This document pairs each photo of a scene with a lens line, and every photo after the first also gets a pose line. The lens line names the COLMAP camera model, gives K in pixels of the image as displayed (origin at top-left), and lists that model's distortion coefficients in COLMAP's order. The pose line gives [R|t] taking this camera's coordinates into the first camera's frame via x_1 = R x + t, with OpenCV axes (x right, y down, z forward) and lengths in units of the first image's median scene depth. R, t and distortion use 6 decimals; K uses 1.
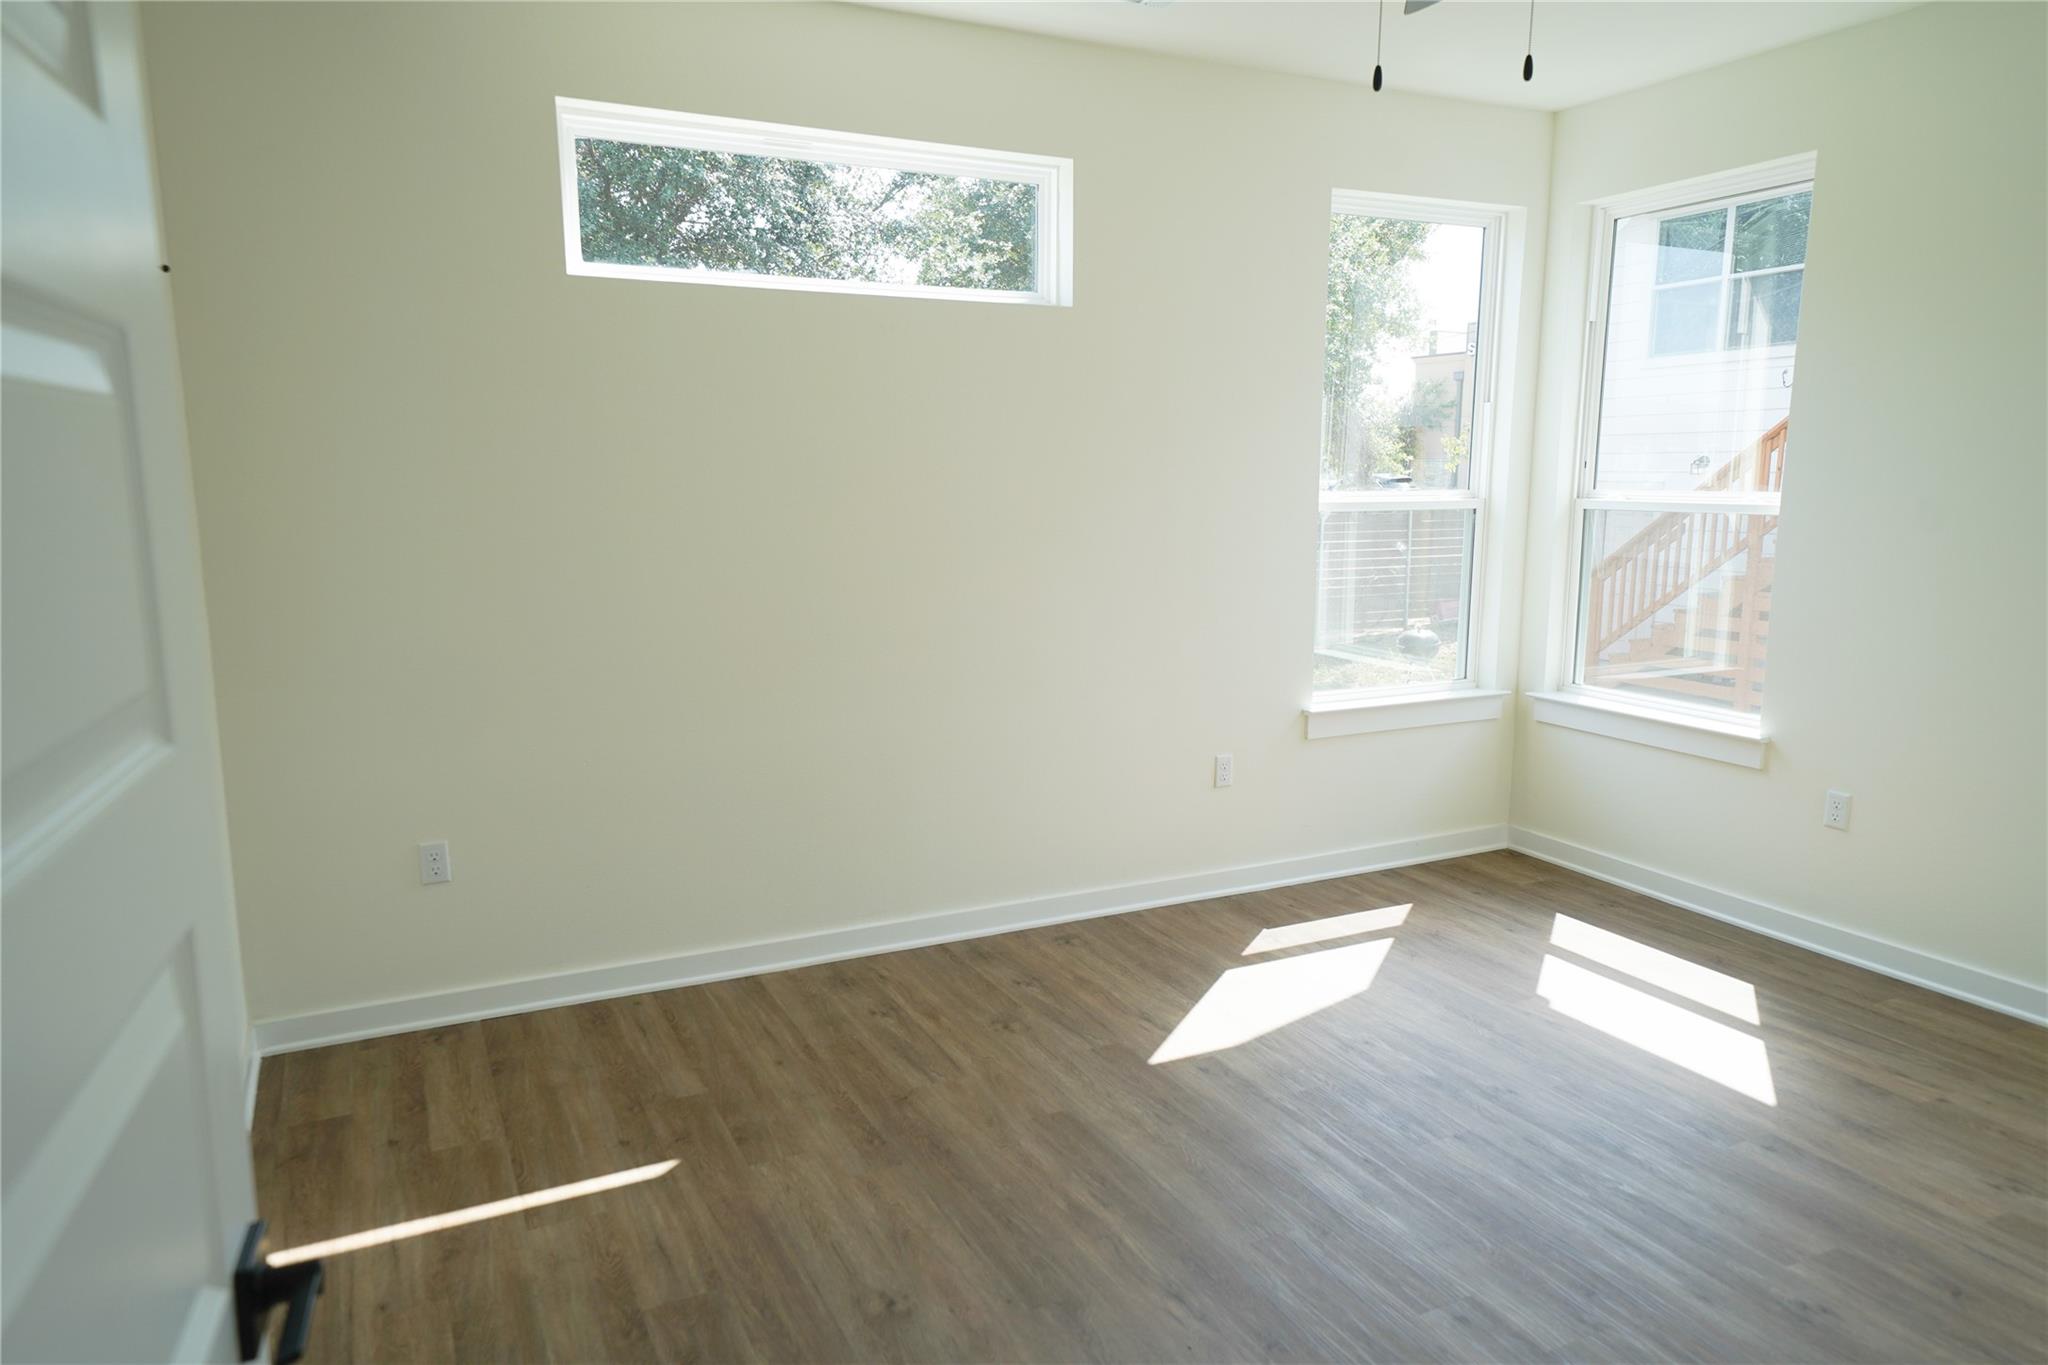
lens RADIAL K [[1337.9, 0, 1016.0], [0, 1337.9, 693.0], [0, 0, 1]] dist [0.024025, 0.000530]
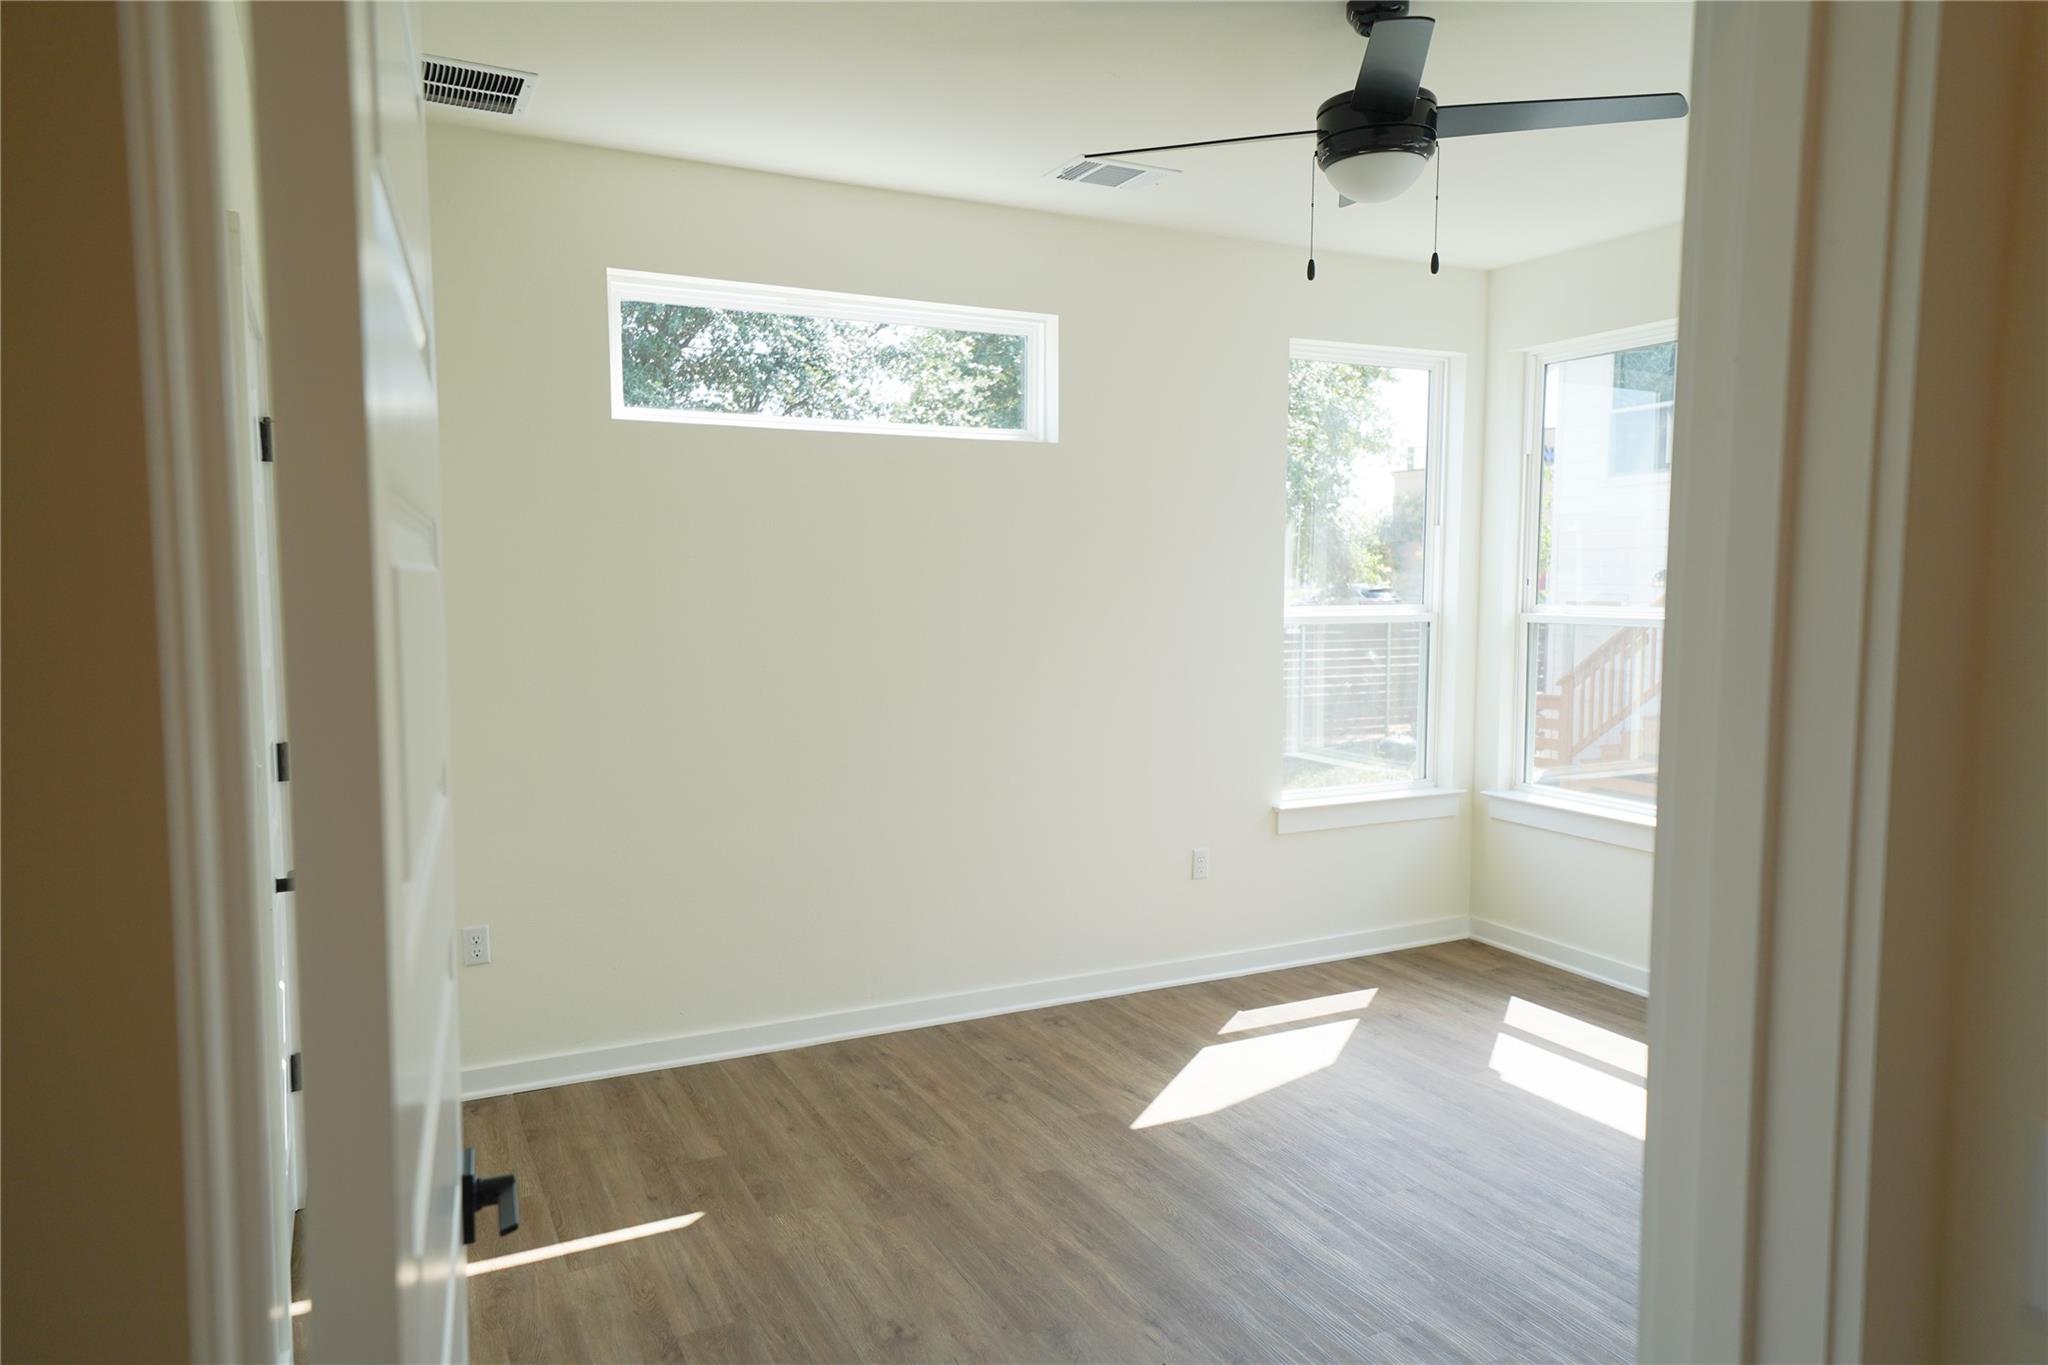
lens RADIAL K [[1337.9, 0, 1019.3], [0, 1337.9, 679.8], [0, 0, 1]] dist [0.024025, 0.000530]
pose [[0.999939, -0.000396, 0.011006, -0.003074], [0.001386, 0.995936, -0.090052, 0.009838], [-0.010926, 0.090062, 0.995876, -0.107605]]
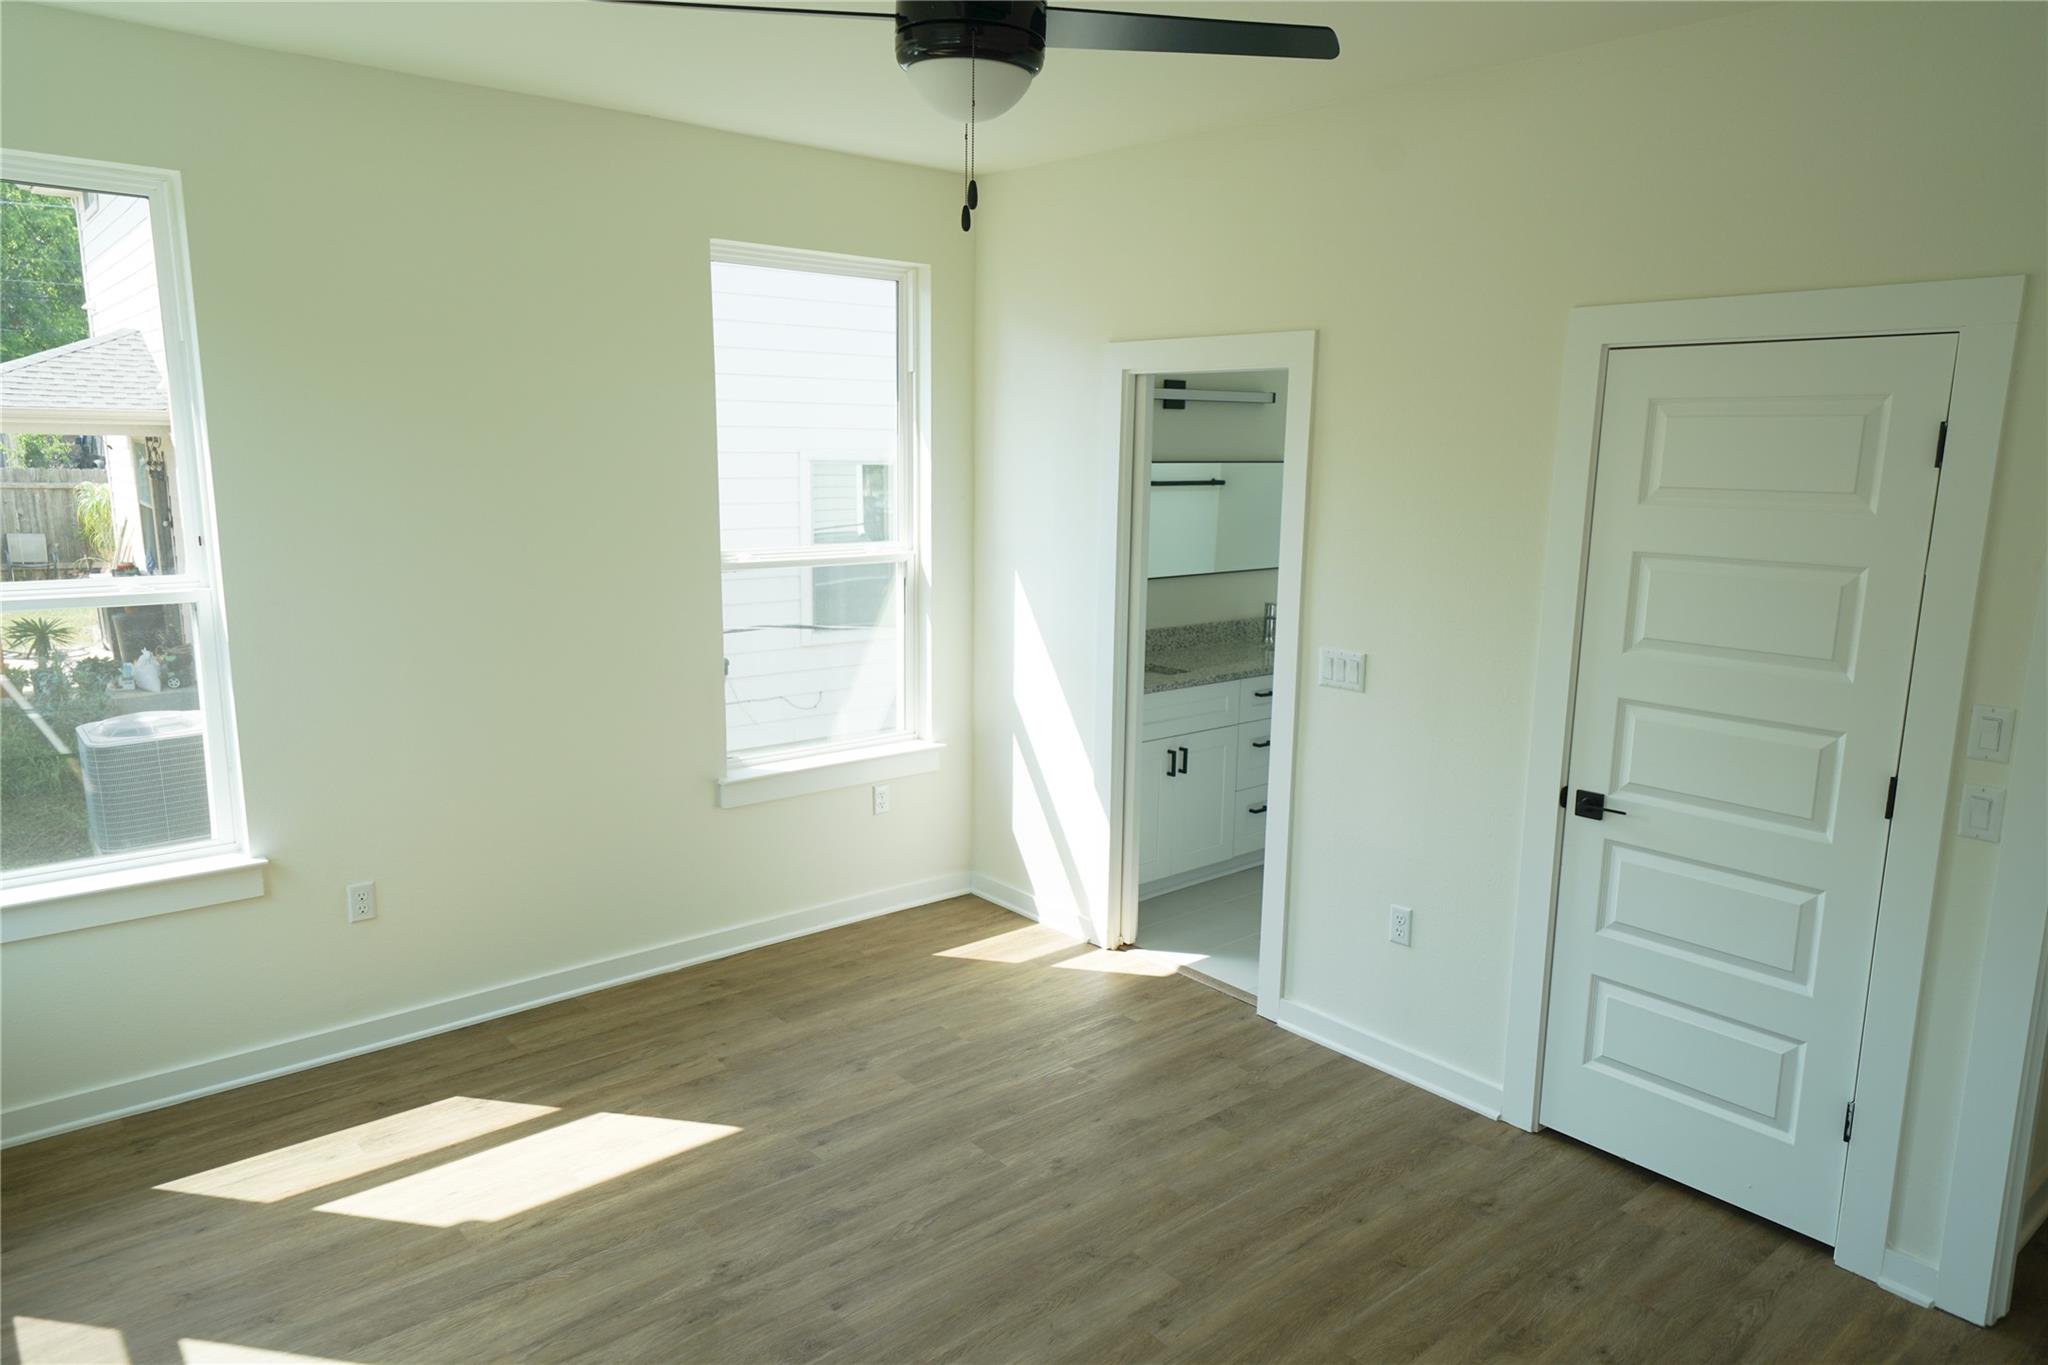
lens RADIAL K [[1337.9, 0, 1015.9], [0, 1337.9, 683.7], [0, 0, 1]] dist [0.024025, 0.000530]
pose [[-0.241757, -0.176552, 0.954140, -0.411429], [0.150679, 0.964549, 0.216657, -0.214768], [-0.958566, 0.196147, -0.206584, 0.797344]]
